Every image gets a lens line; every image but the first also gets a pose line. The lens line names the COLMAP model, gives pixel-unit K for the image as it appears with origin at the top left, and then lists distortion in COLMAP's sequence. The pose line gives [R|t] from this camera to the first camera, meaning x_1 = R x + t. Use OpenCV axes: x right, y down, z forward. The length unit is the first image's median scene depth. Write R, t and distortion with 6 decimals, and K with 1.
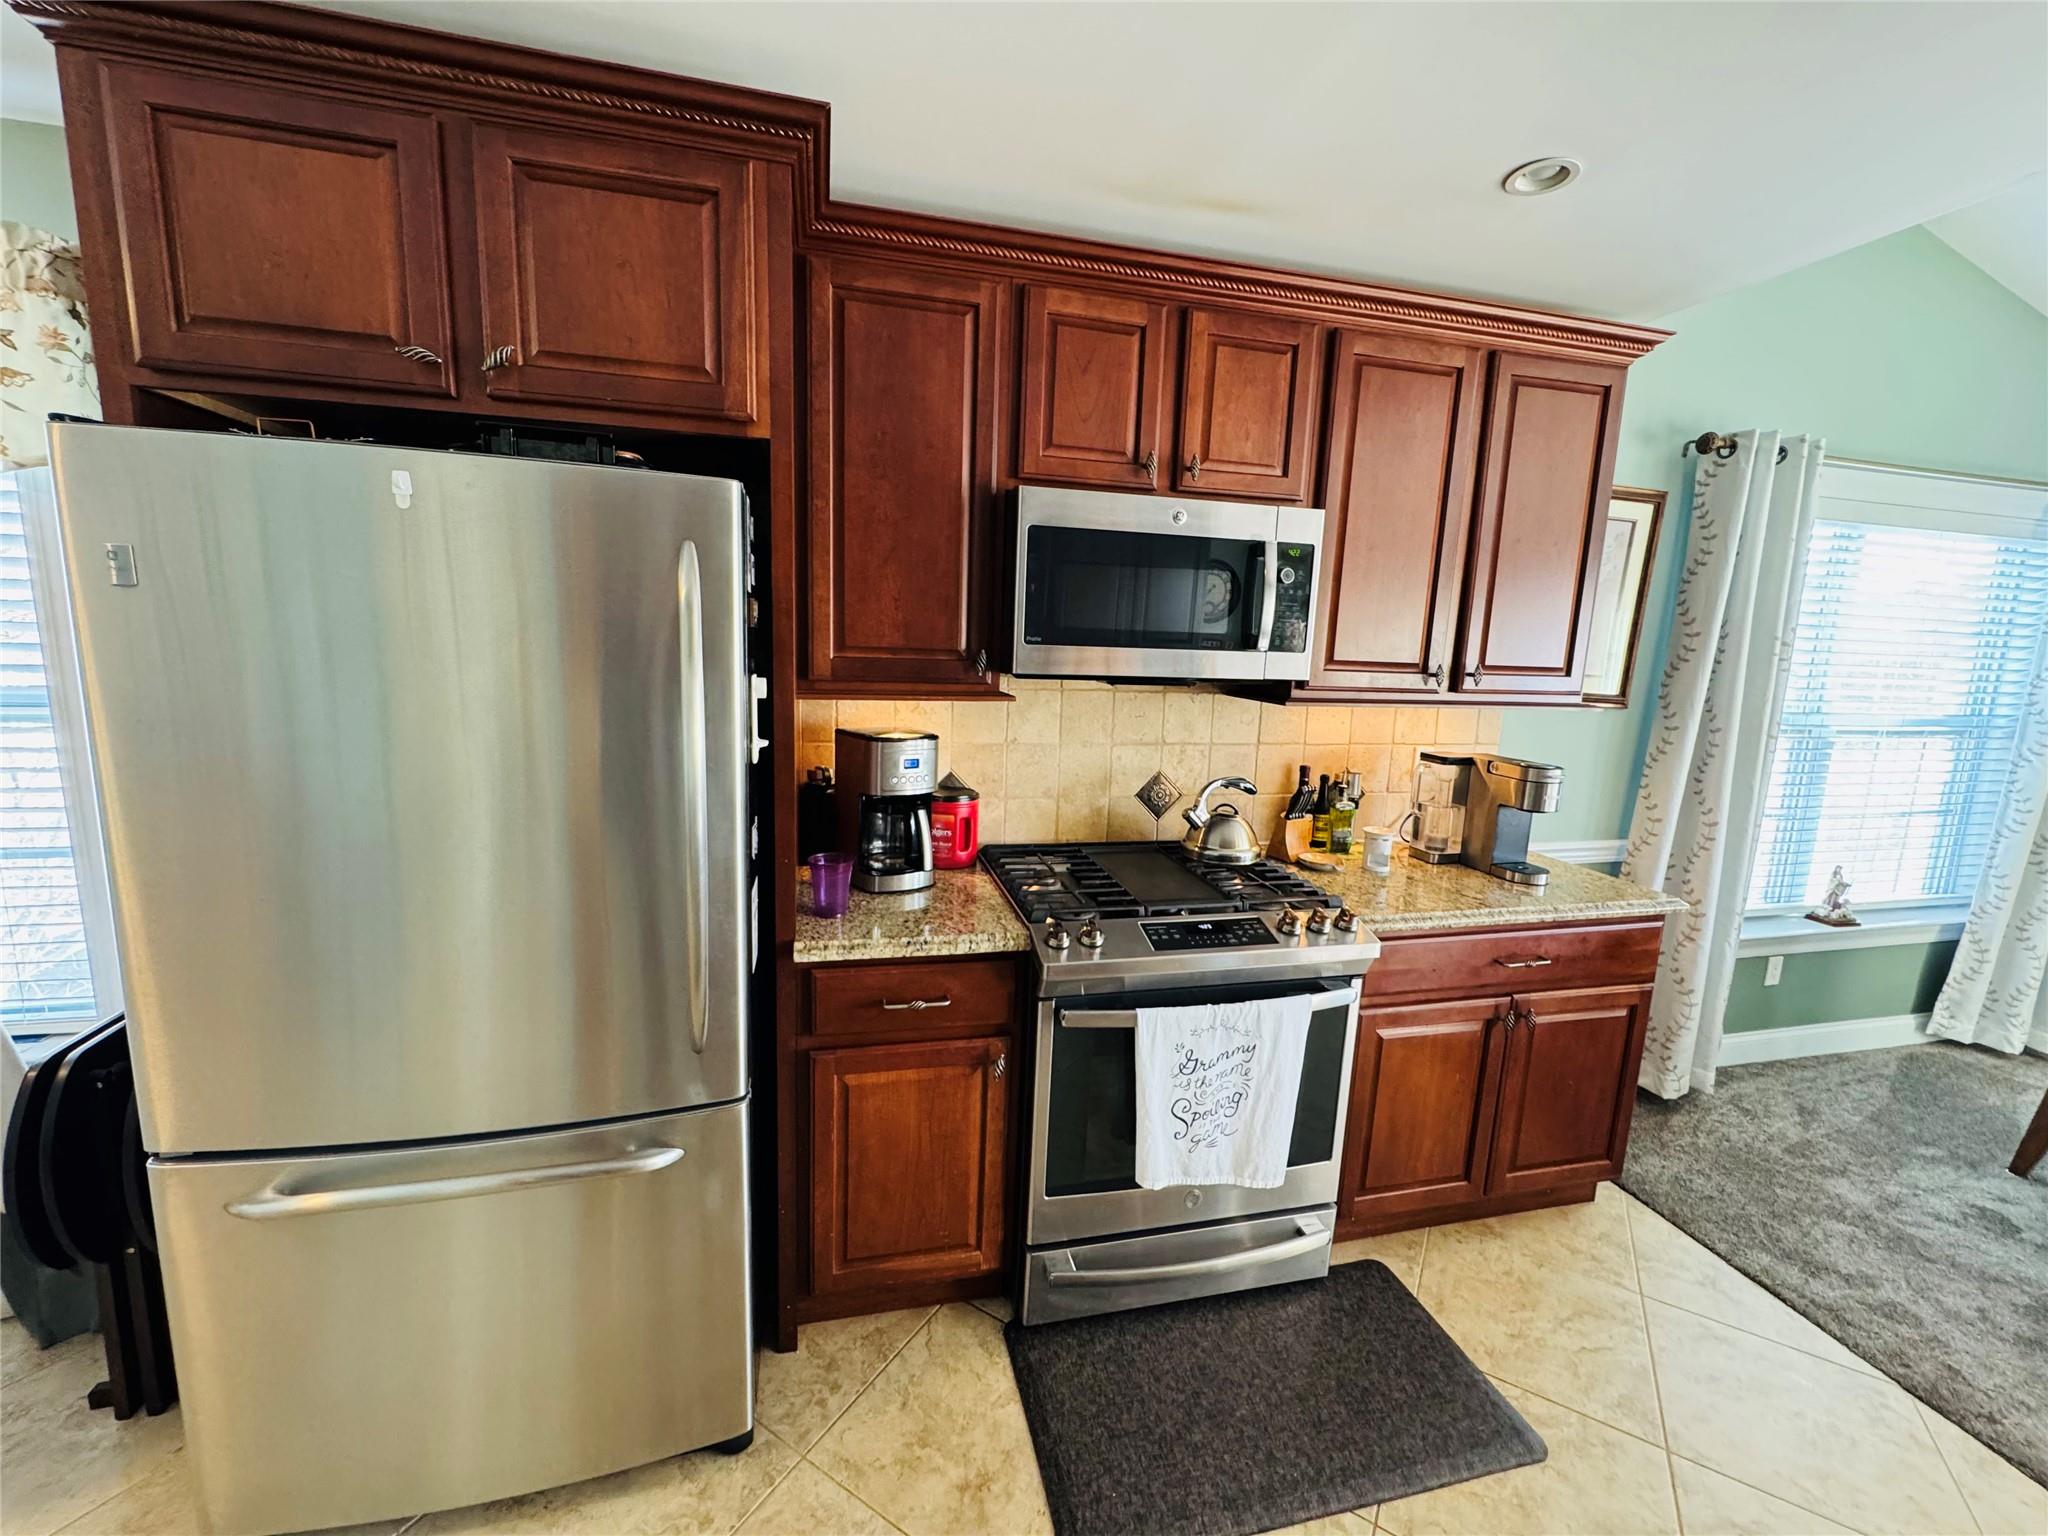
lens RADIAL K [[821.7, 0, 1038.9], [0, 821.7, 764.4], [0, 0, 1]] dist [-0.004734, 0.000919]
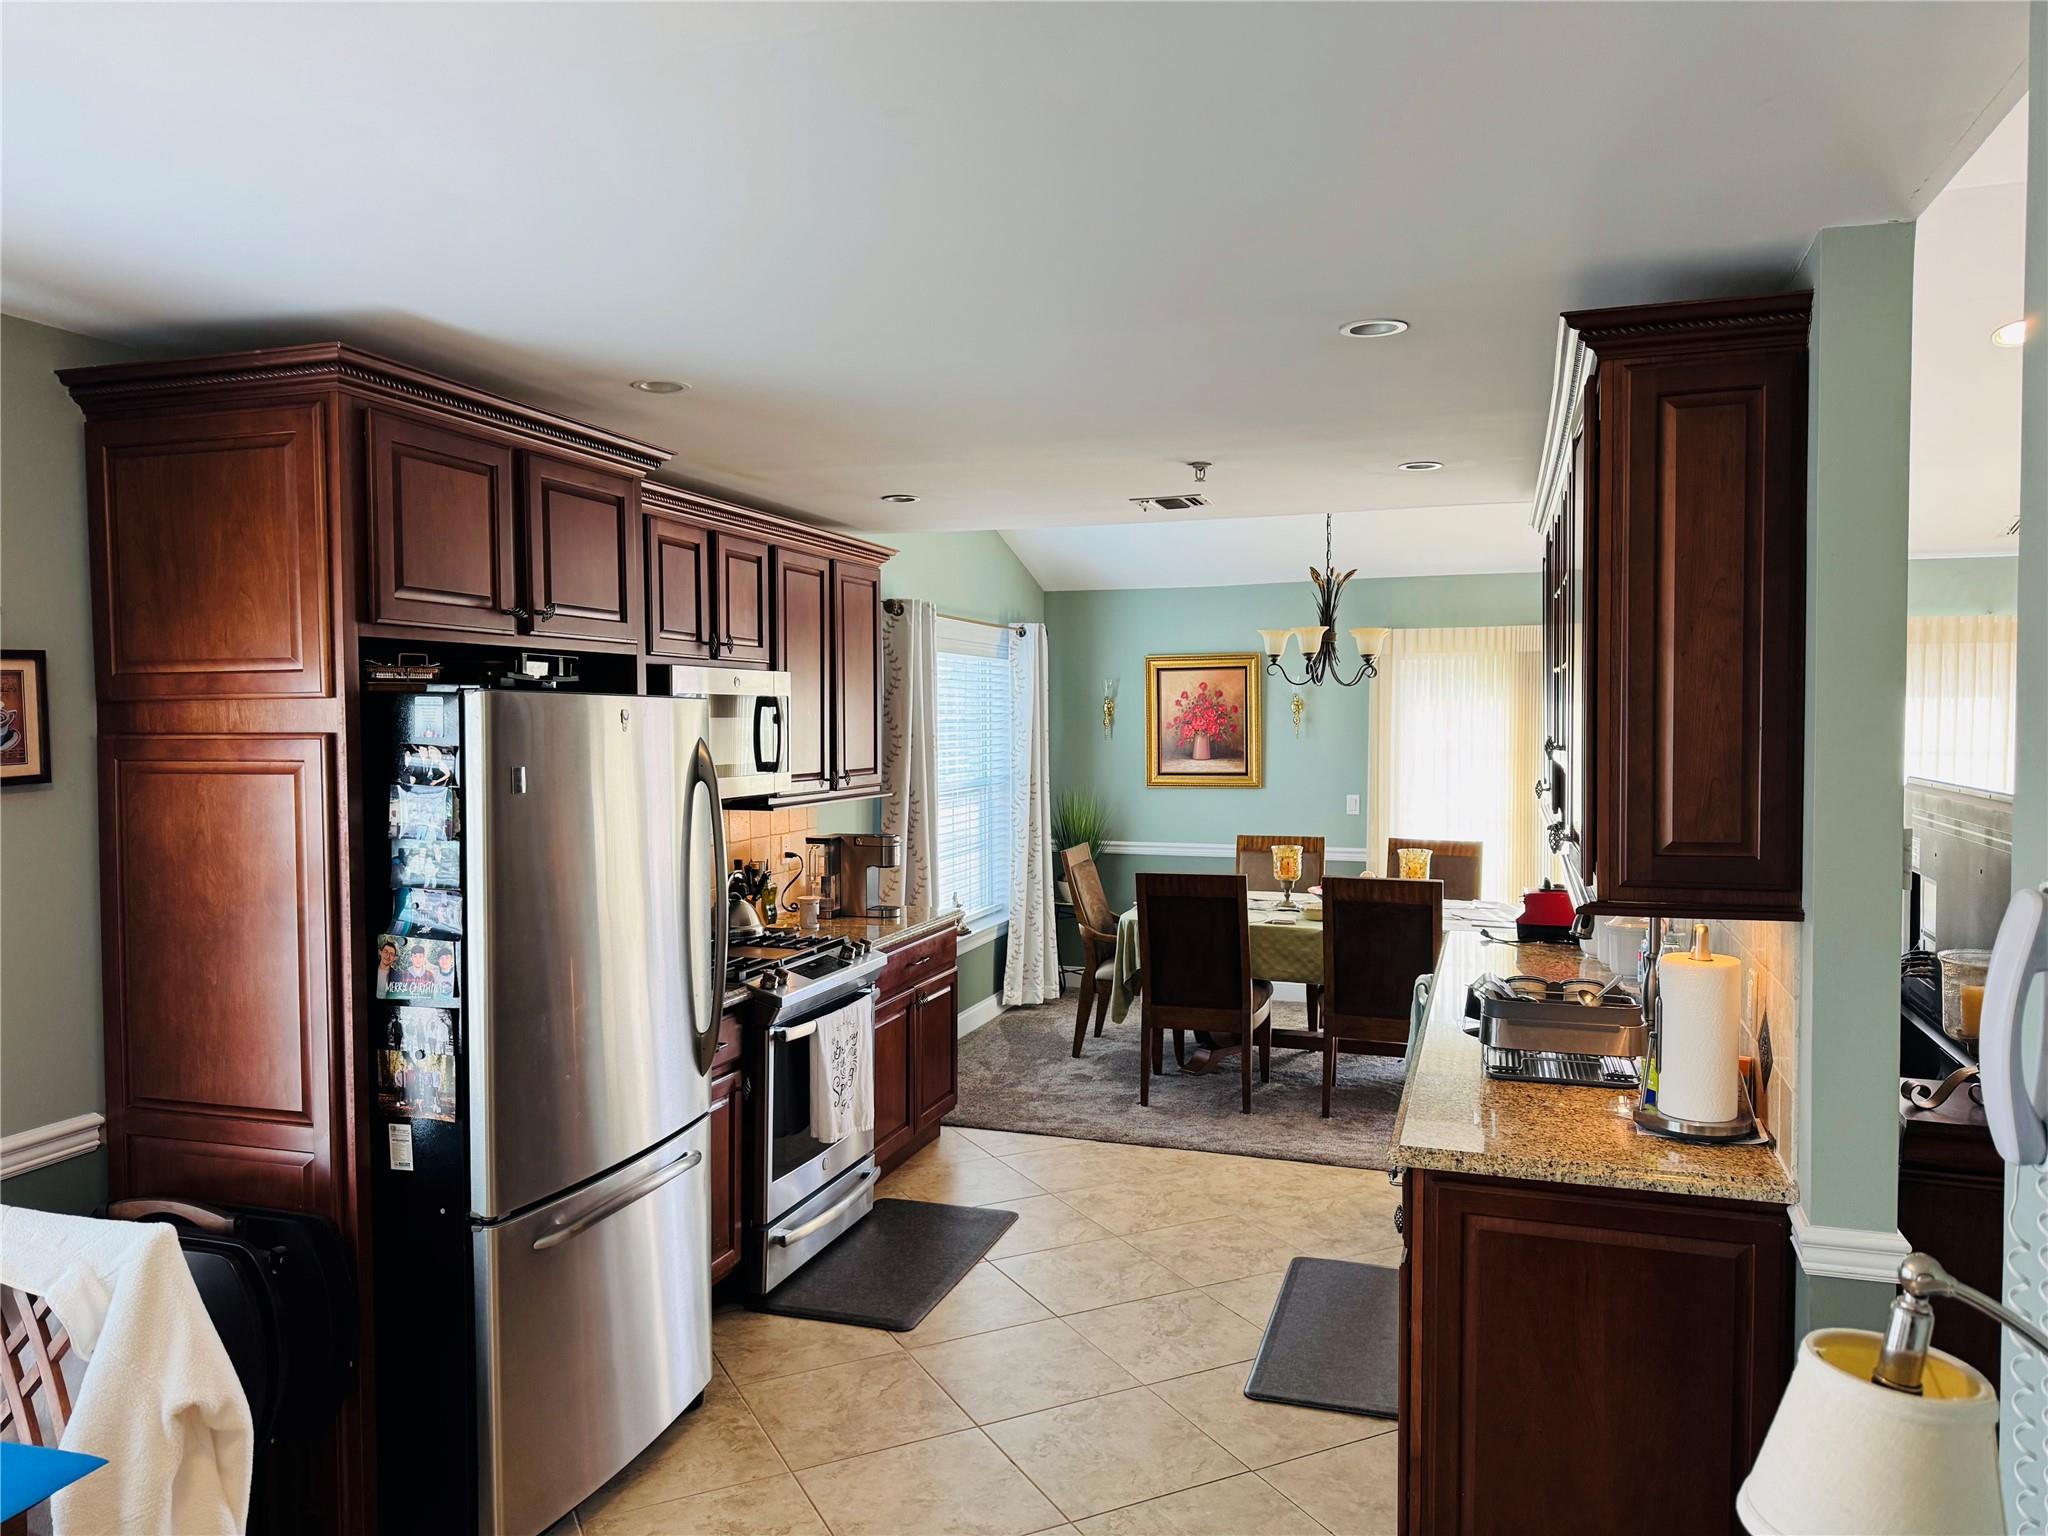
lens RADIAL K [[1451.2, 0, 1035.7], [0, 1451.2, 763.0], [0, 0, 1]] dist [0.055319, -0.063804]
pose [[0.518602, -0.069016, 0.852225, -1.346410], [0.159713, 0.987013, -0.017258, -0.035154], [-0.839966, 0.145061, 0.522890, -0.555995]]
